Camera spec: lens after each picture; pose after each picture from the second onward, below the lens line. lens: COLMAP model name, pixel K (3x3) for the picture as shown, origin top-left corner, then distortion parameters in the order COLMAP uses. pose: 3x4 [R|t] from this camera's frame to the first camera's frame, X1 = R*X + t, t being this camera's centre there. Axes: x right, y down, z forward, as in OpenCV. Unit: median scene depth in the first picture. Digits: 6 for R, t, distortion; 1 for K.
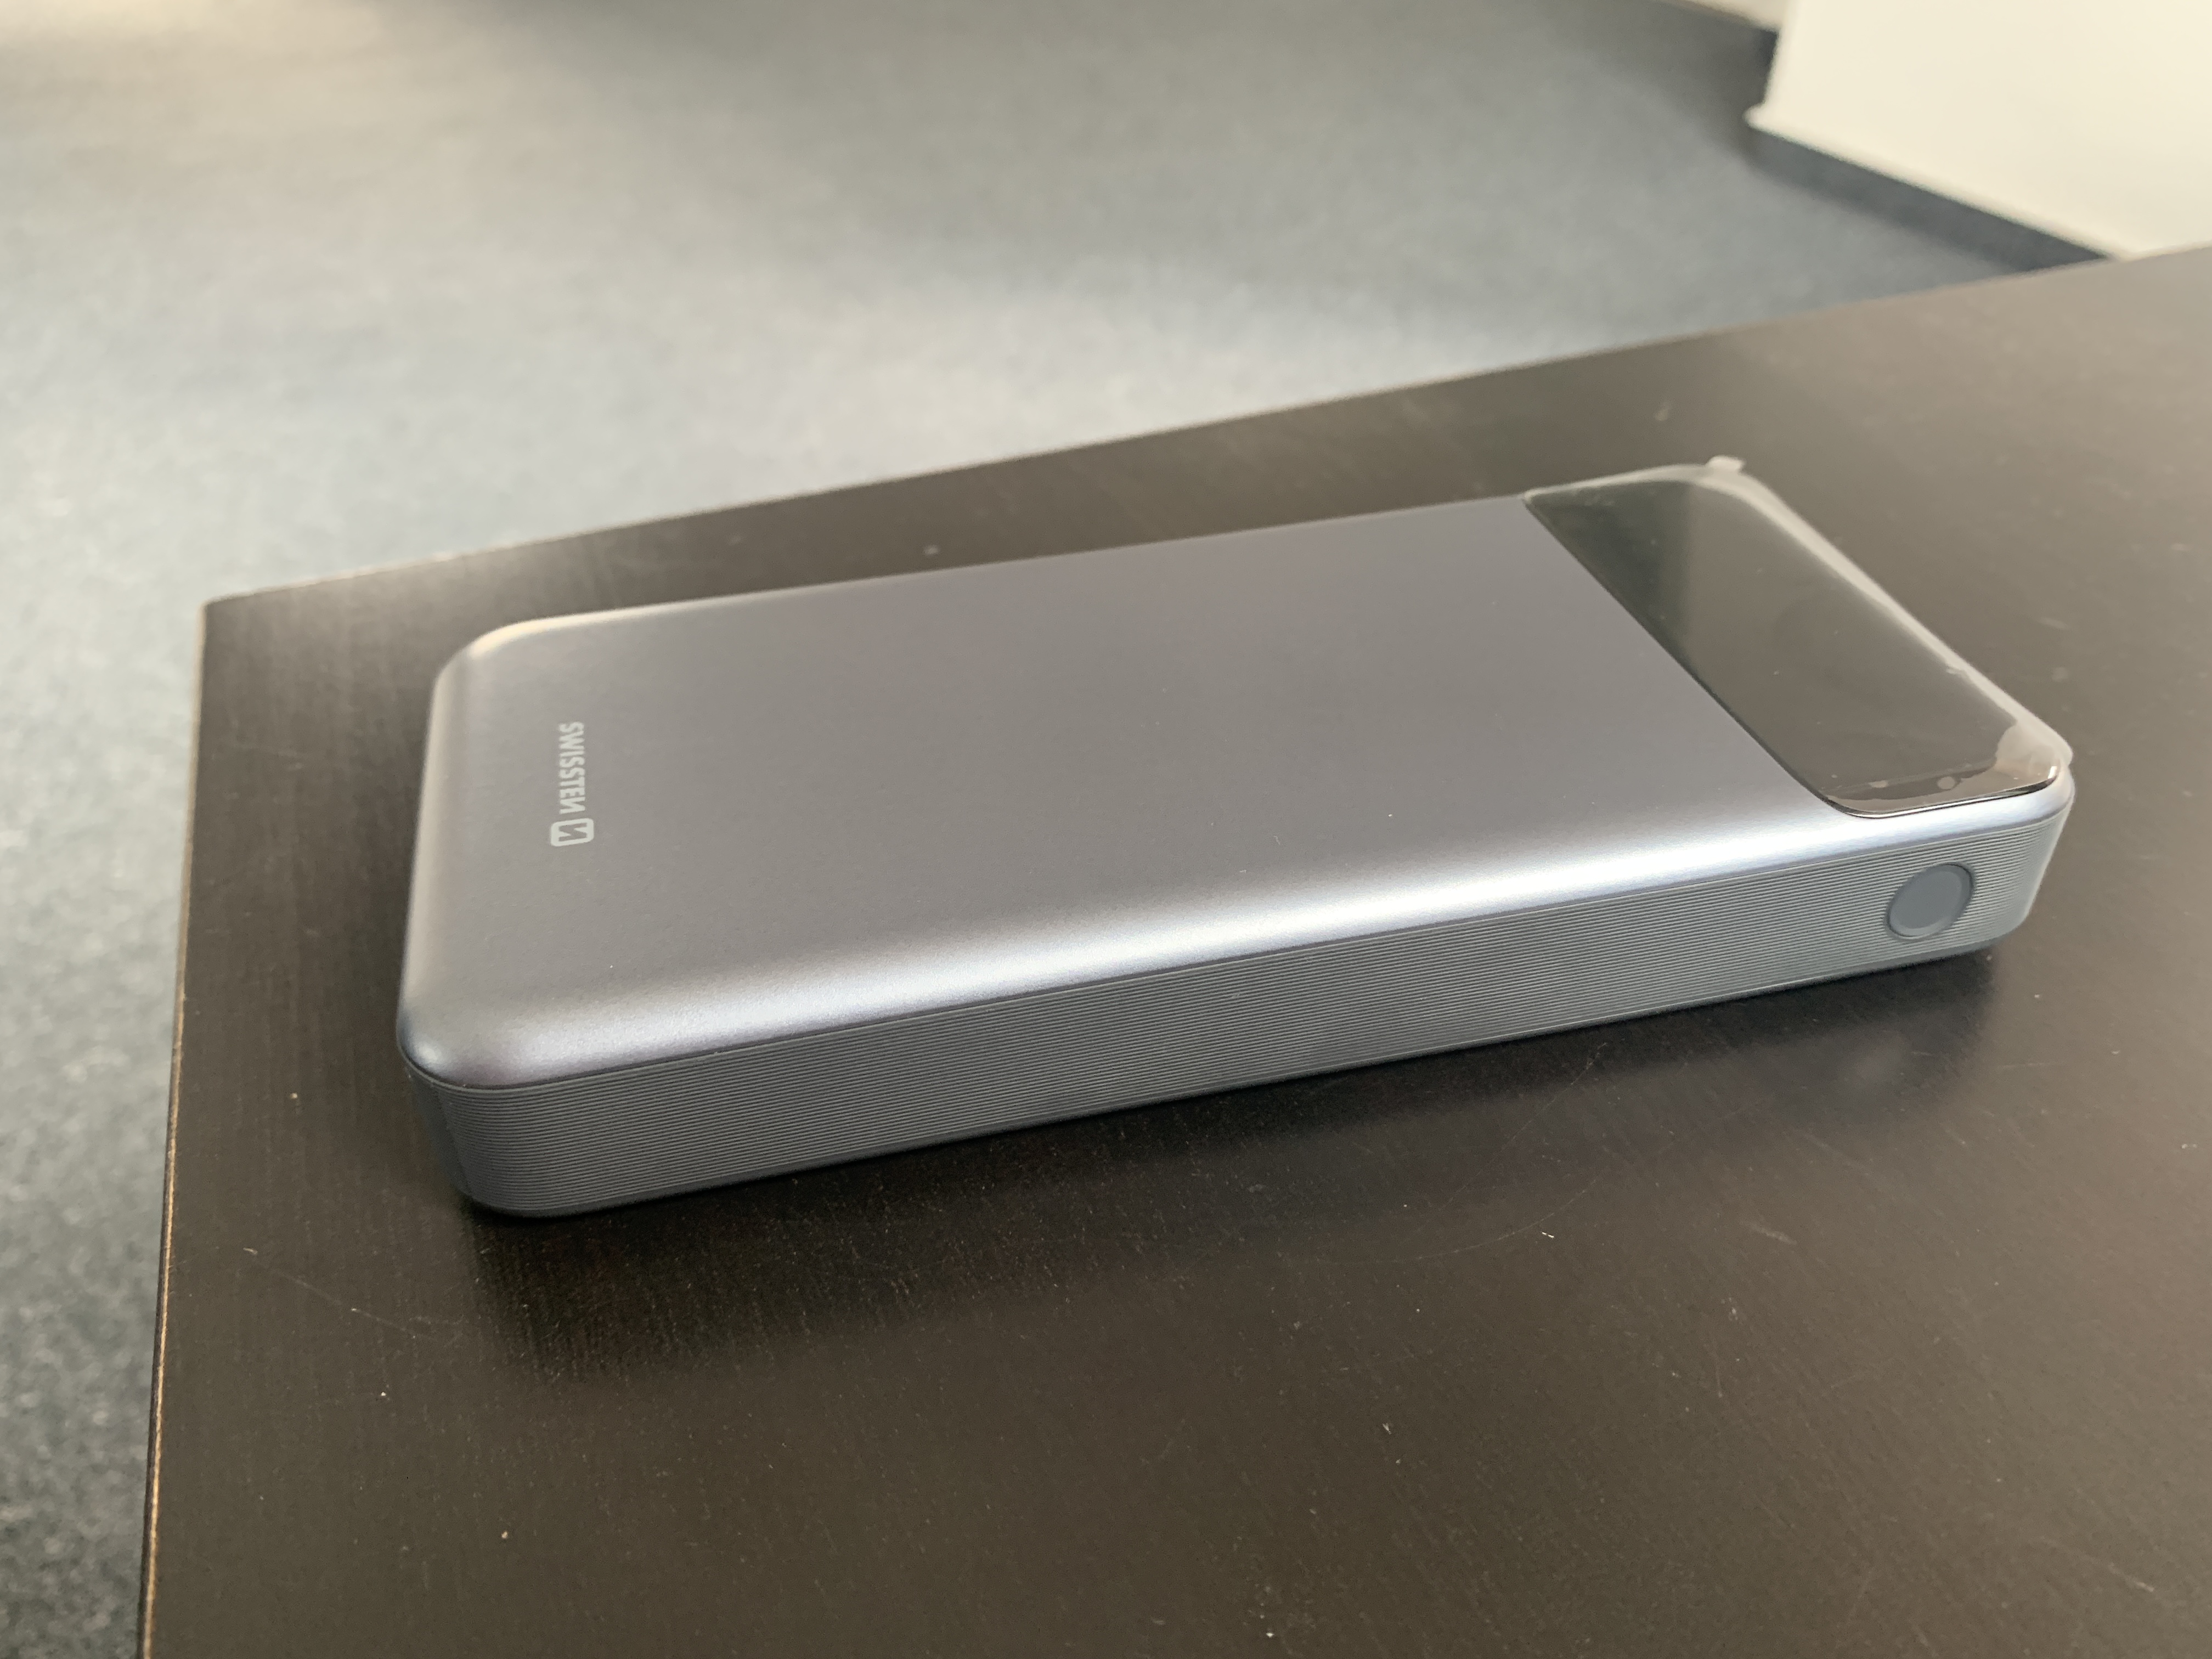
lens RADIAL K [[1730.4, 0, 1108.7], [0, 1730.4, 817.8], [0, 0, 1]] dist [-0.043256, 0.001741]
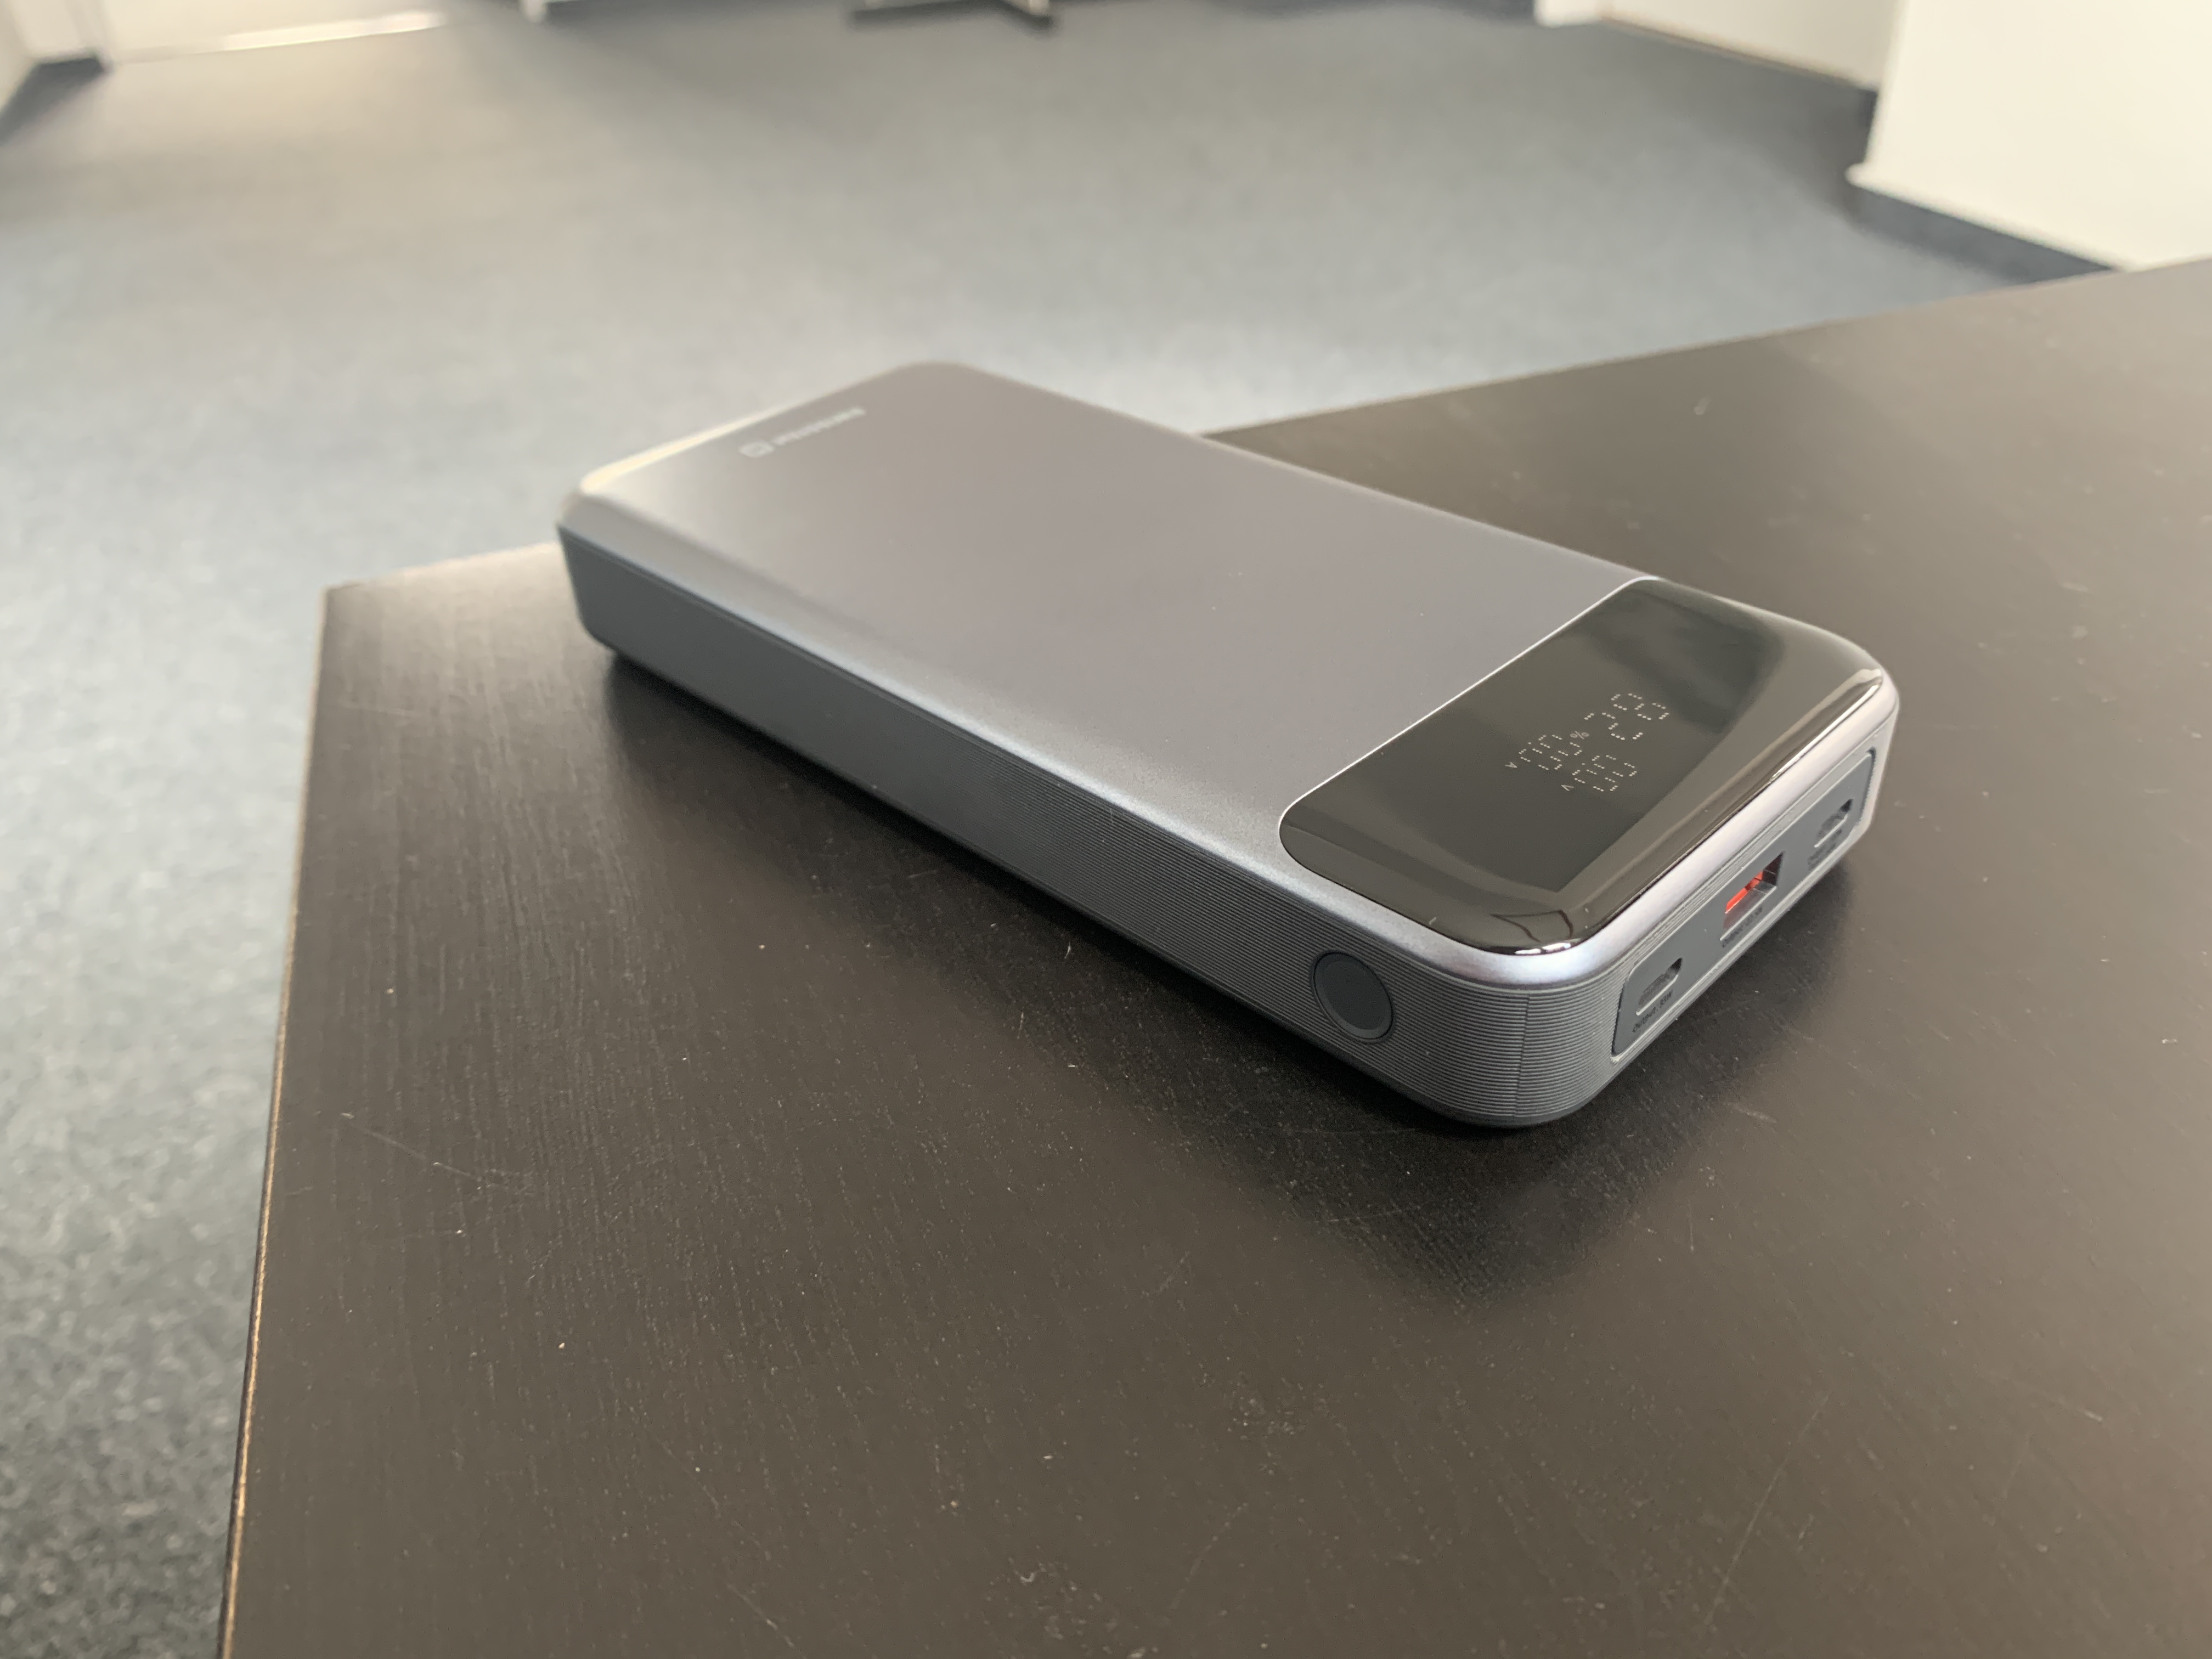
lens RADIAL K [[1730.4, 0, 1112.9], [0, 1730.4, 830.0], [0, 0, 1]] dist [-0.043256, 0.001741]
pose [[0.998112, -0.000492, -0.061414, 0.052921], [-0.001788, 0.999311, -0.037065, 0.096305], [0.061390, 0.037105, 0.997424, -0.072373]]
